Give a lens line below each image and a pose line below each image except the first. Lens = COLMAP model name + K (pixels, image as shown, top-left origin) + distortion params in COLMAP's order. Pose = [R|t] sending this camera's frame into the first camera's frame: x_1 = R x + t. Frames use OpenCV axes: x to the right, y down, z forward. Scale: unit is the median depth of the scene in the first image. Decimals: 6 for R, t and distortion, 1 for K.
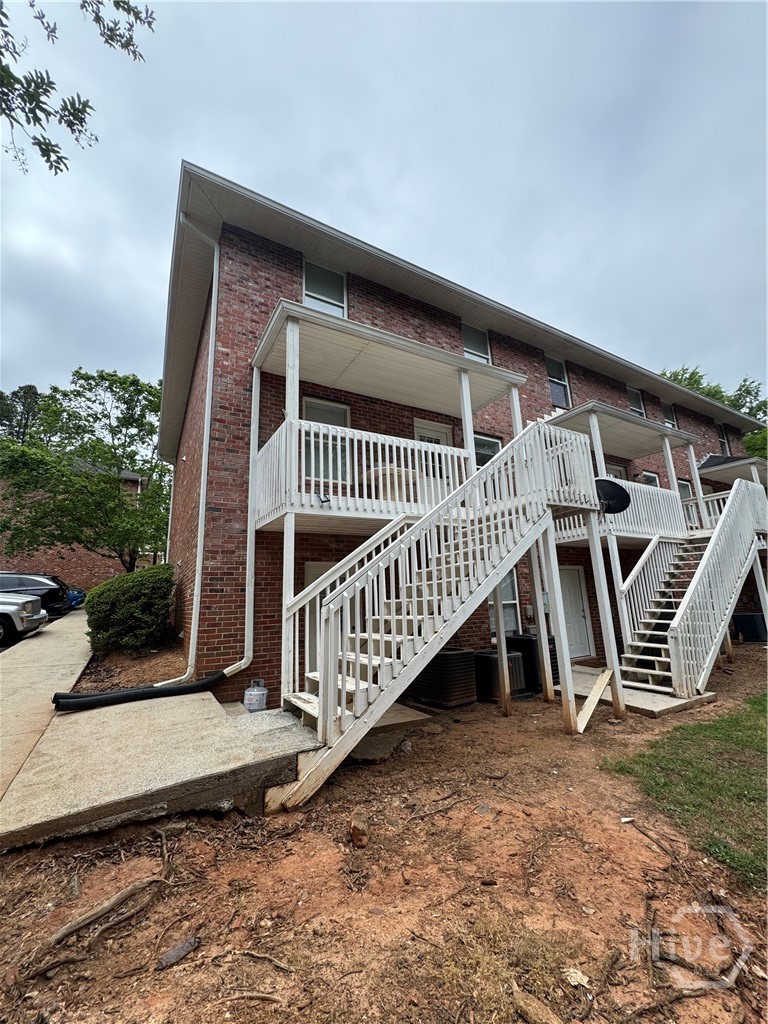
lens RADIAL K [[407.7, 0, 384.4], [0, 407.7, 512.6], [0, 0, 1]] dist [-0.002401, -0.000350]
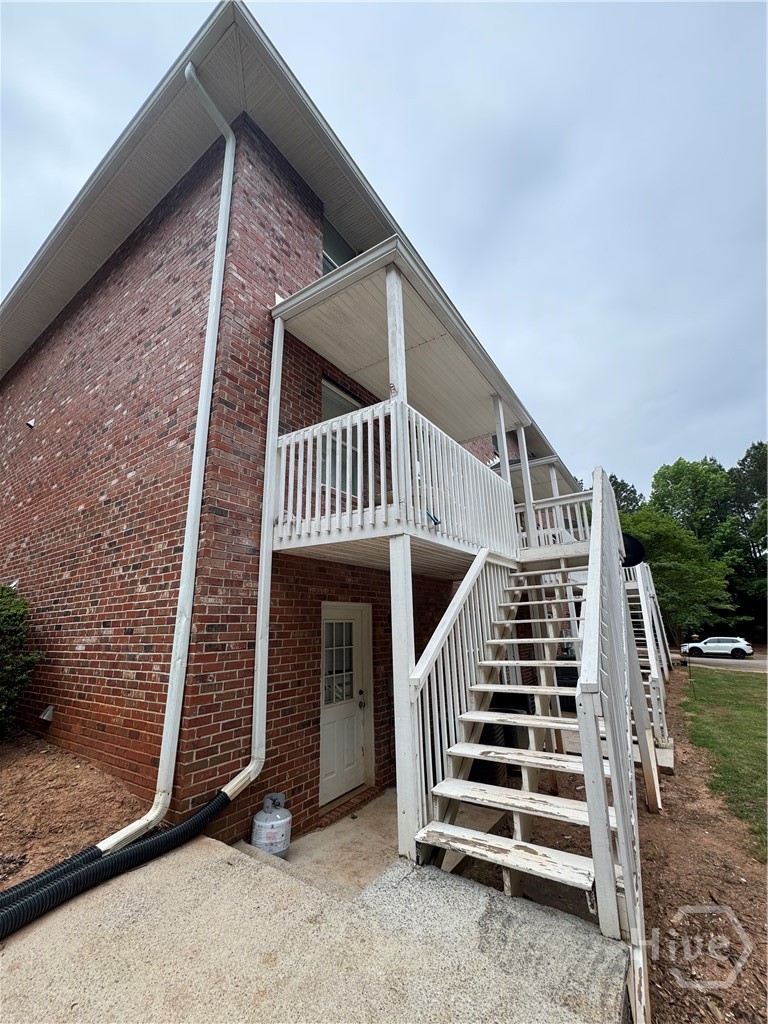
lens RADIAL K [[407.7, 0, 384.6], [0, 407.7, 512.2], [0, 0, 1]] dist [-0.002401, -0.000350]
pose [[0.900234, 0.131960, 0.414929, -0.456076], [-0.101619, 0.990327, -0.094480, 0.025964], [-0.423383, 0.042889, 0.904935, 0.342392]]
